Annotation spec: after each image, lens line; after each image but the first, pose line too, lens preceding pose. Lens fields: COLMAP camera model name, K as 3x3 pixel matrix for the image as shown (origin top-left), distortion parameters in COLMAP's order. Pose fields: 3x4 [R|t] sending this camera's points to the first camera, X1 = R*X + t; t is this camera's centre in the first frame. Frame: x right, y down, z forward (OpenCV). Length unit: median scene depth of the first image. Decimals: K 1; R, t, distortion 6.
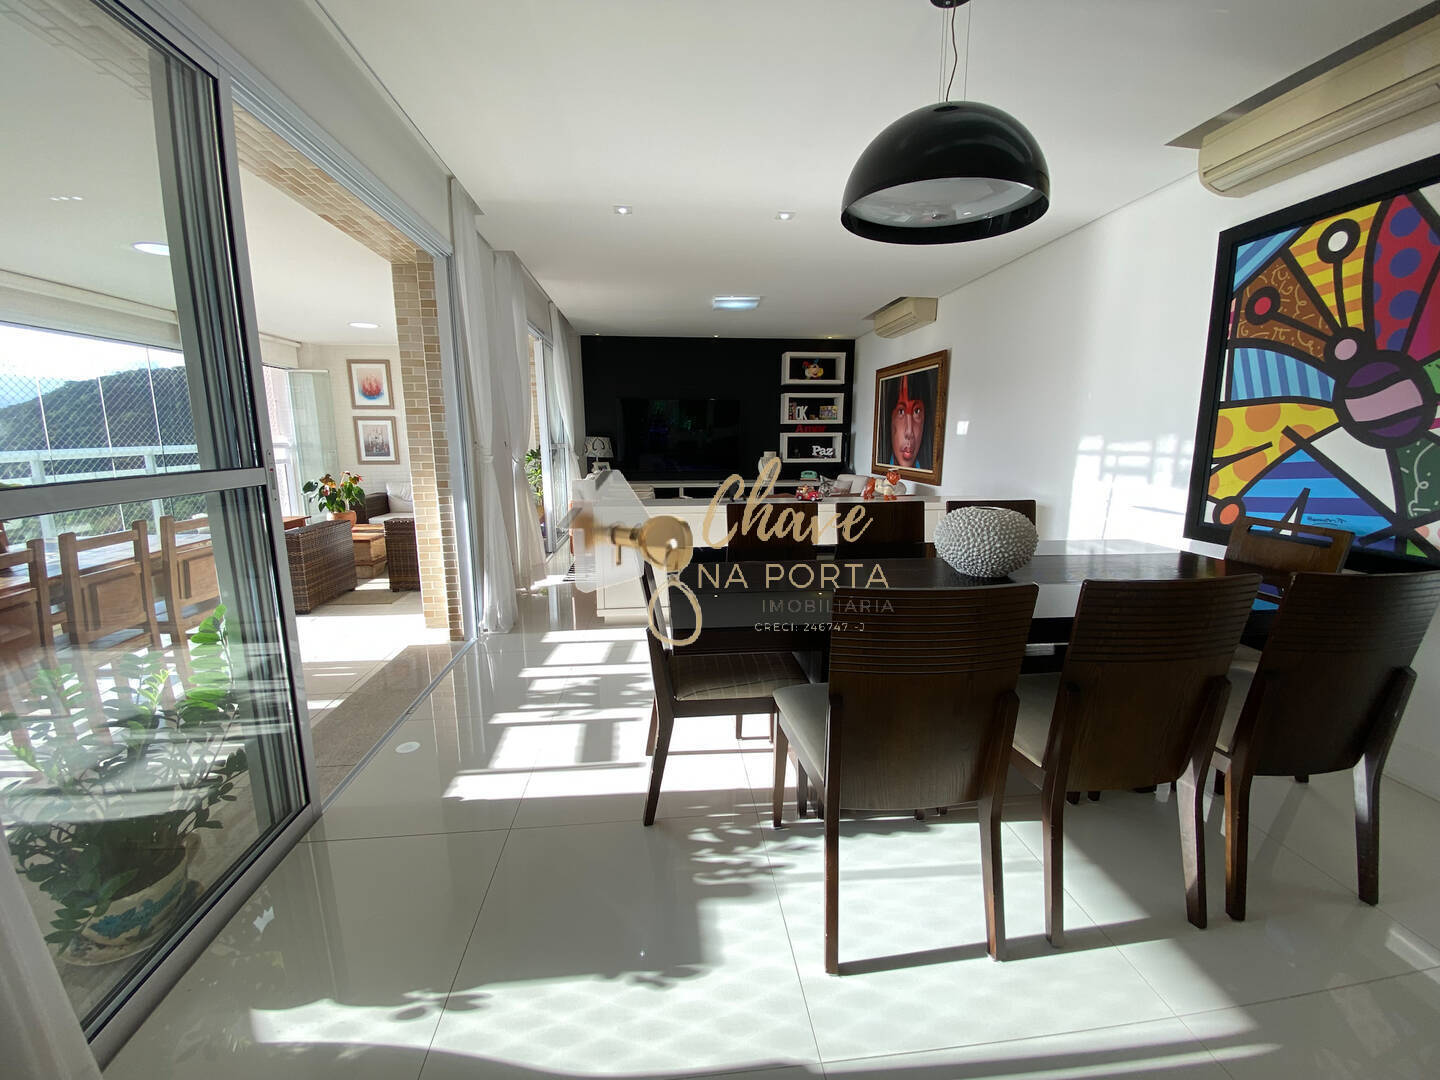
lens RADIAL K [[584.5, 0, 720.0], [0, 584.5, 540.0], [0, 0, 1]] dist [0.013208, -0.018347]
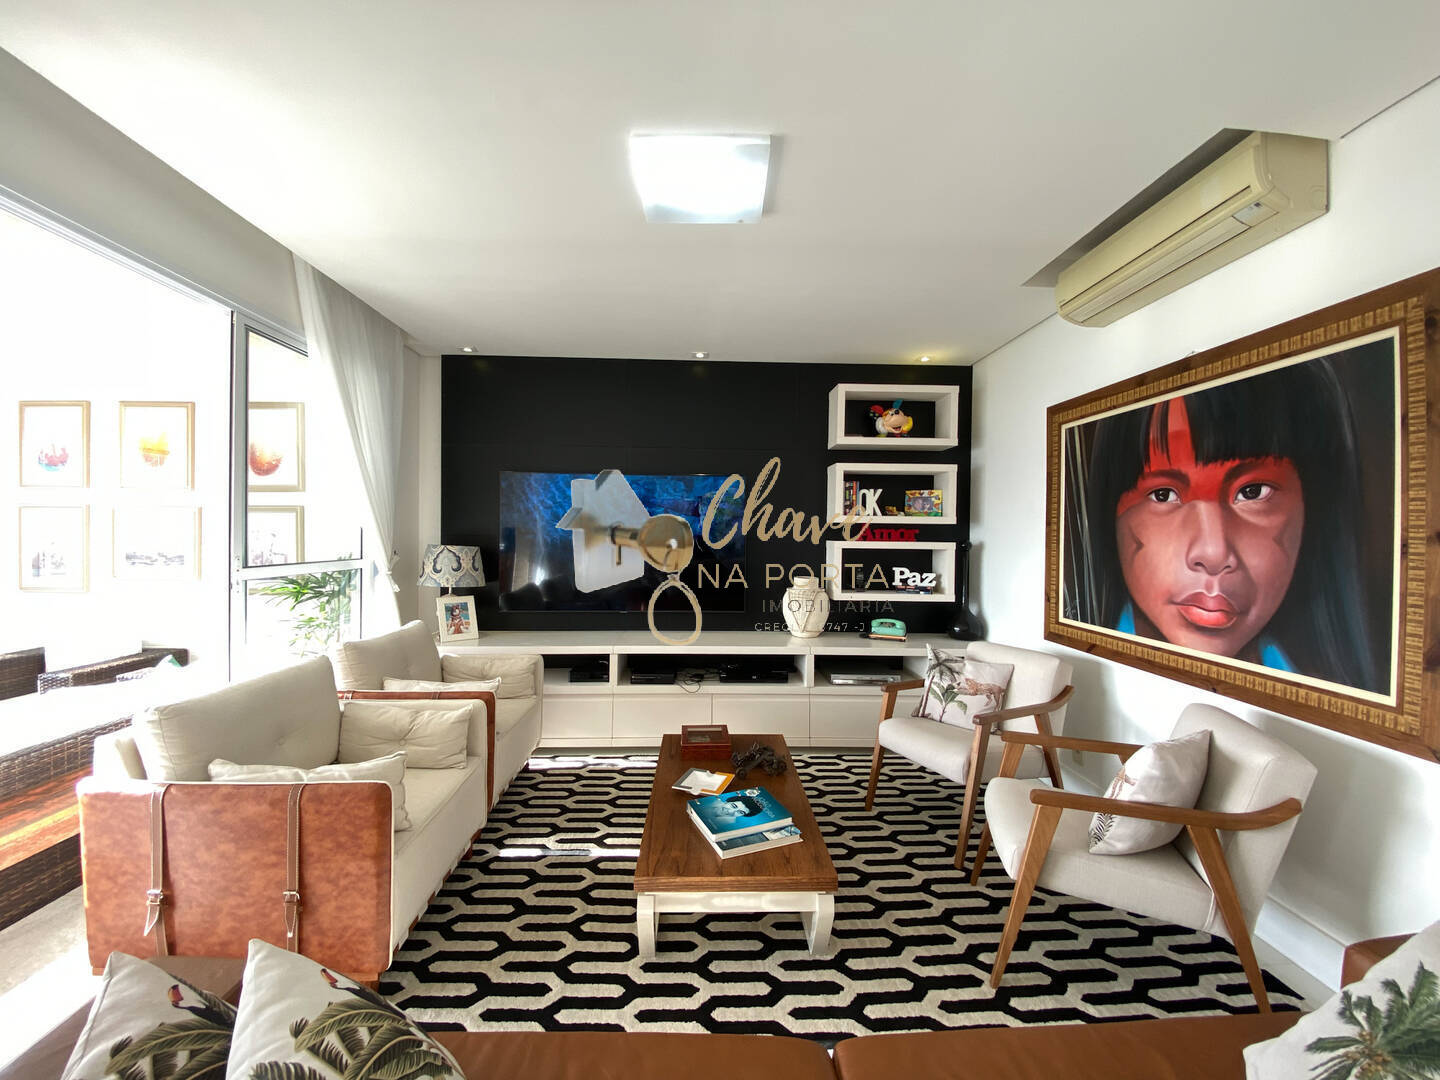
lens RADIAL K [[584.5, 0, 720.0], [0, 584.5, 540.0], [0, 0, 1]] dist [0.013208, -0.018347]
pose [[0.998070, 0.011232, -0.061077, 0.042748], [-0.020981, 0.986662, -0.161422, -0.102560], [0.058449, 0.162392, 0.984994, 0.507601]]
